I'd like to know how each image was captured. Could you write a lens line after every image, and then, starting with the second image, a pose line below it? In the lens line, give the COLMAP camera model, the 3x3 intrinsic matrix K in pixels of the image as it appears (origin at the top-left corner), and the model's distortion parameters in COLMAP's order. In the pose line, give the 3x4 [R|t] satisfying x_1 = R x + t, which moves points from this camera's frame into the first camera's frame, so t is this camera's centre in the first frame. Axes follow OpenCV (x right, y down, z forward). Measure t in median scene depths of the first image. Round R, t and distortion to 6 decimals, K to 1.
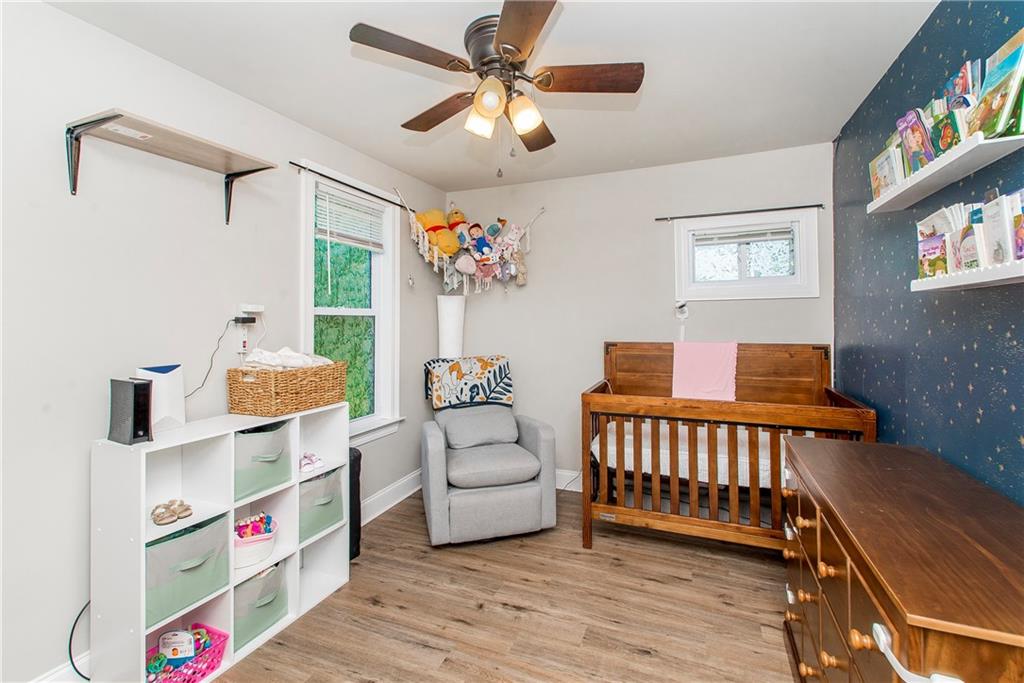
lens RADIAL K [[443.7, 0, 512.0], [0, 443.7, 341.5], [0, 0, 1]] dist [0.007320, -0.000428]
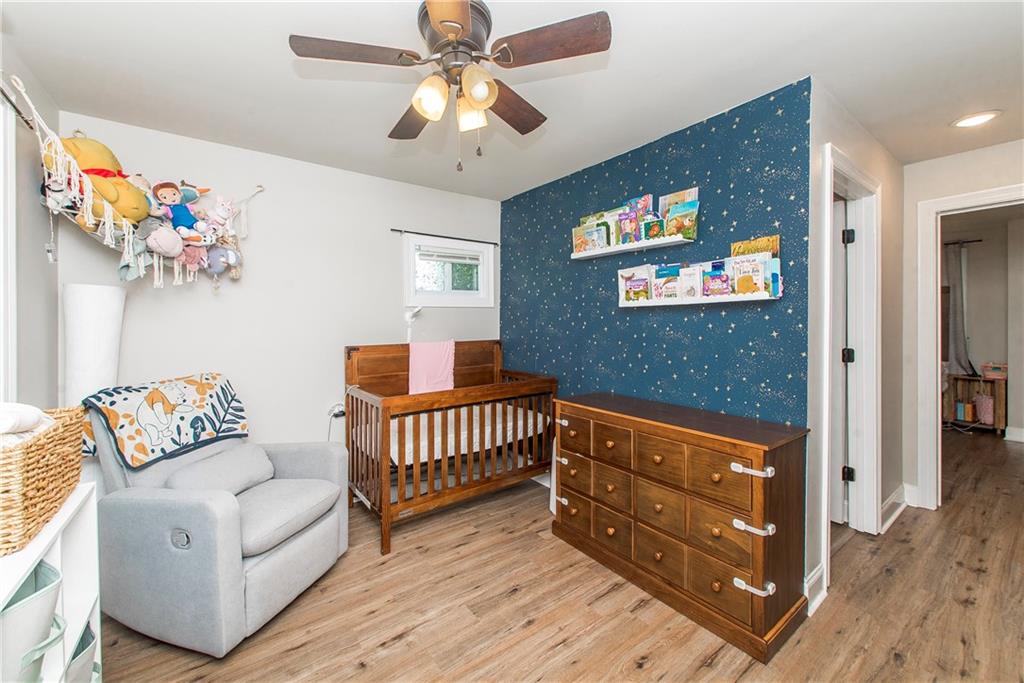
lens RADIAL K [[407.1, 0, 514.2], [0, 407.1, 351.4], [0, 0, 1]] dist [-0.001198, -0.000397]
pose [[0.509903, -0.062070, 0.857989, -0.384995], [0.047132, 0.997911, 0.044181, -0.011114], [-0.858940, 0.017911, 0.511764, 0.248116]]
